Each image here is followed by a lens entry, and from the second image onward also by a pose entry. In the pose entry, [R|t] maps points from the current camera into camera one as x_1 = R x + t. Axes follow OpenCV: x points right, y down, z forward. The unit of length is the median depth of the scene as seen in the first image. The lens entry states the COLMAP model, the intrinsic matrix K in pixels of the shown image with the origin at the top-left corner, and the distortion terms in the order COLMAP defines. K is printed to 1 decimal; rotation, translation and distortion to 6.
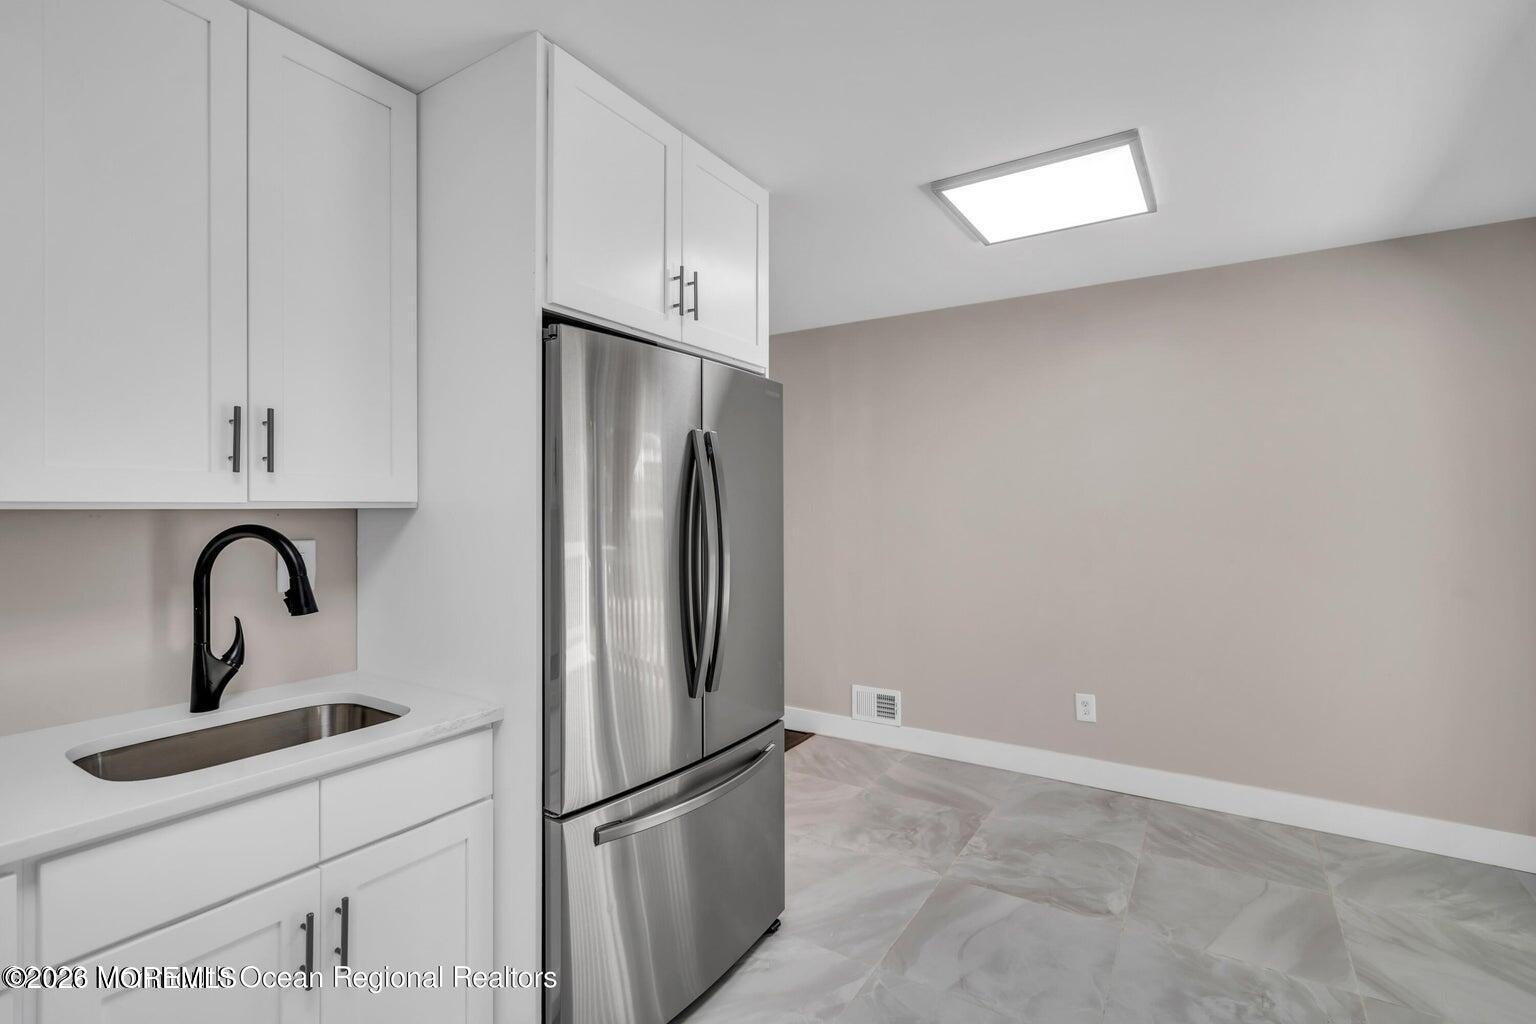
lens RADIAL K [[699.5, 0, 768.0], [0, 699.5, 512.0], [0, 0, 1]] dist [-0.001587, 0.000108]
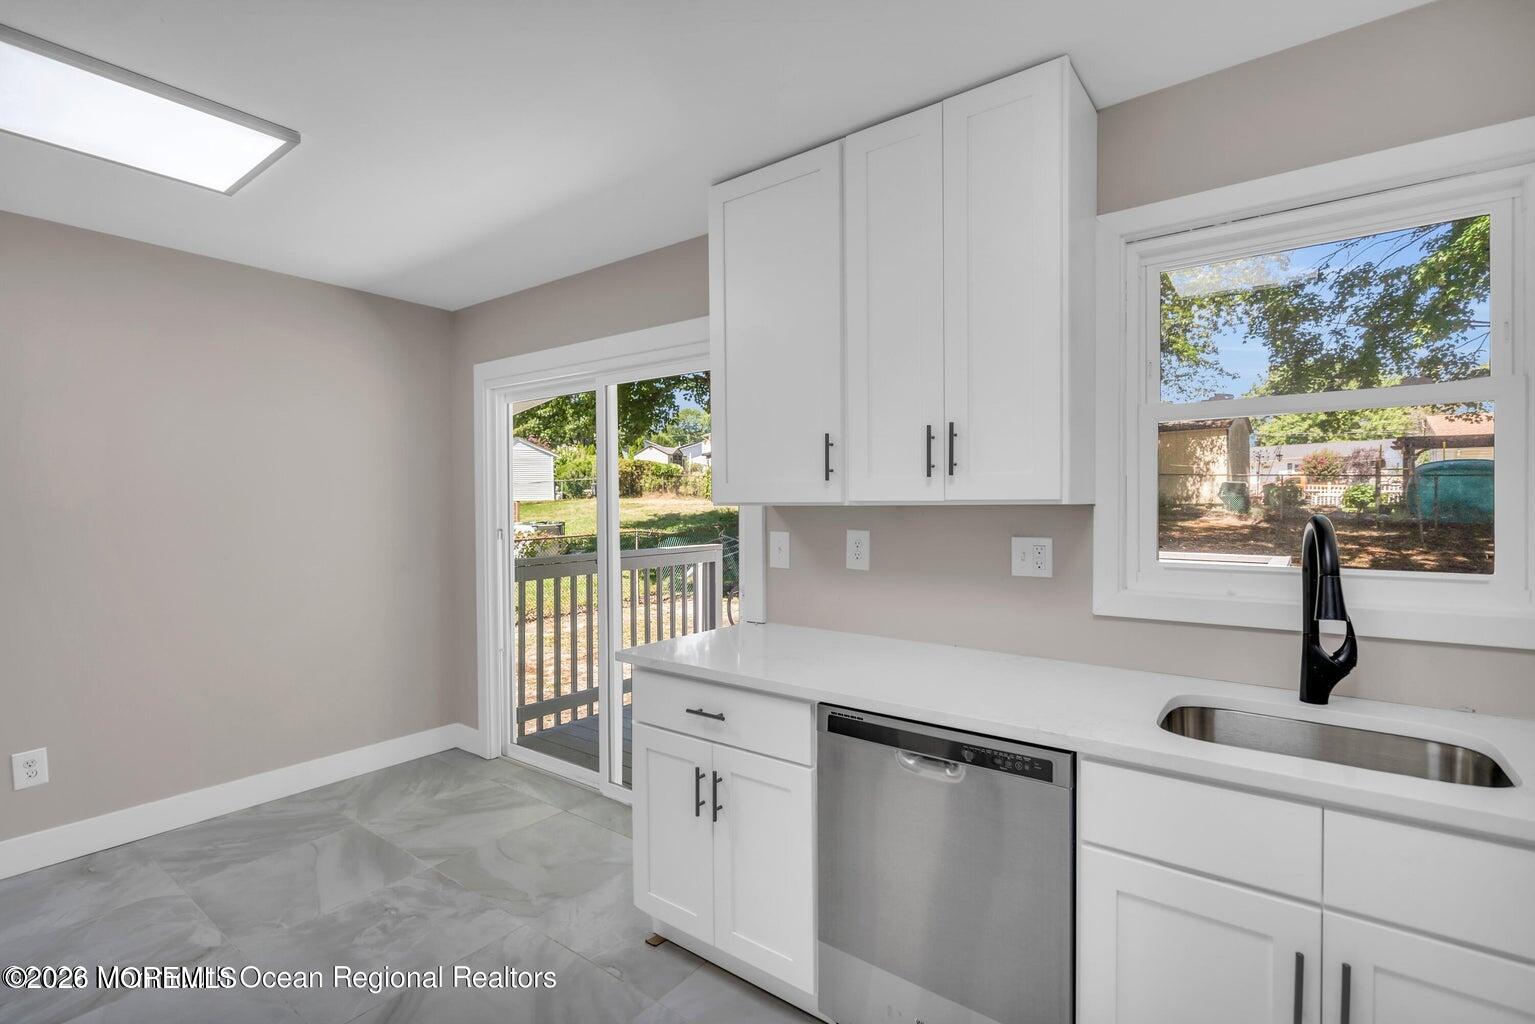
lens RADIAL K [[718.0, 0, 767.5], [0, 718.0, 512.0], [0, 0, 1]] dist [0.000302, -0.000096]
pose [[0.075585, -0.009837, 0.997091, -0.358361], [0.011623, 0.999892, 0.008984, 0.002817], [-0.997072, 0.010910, 0.075691, 0.184959]]
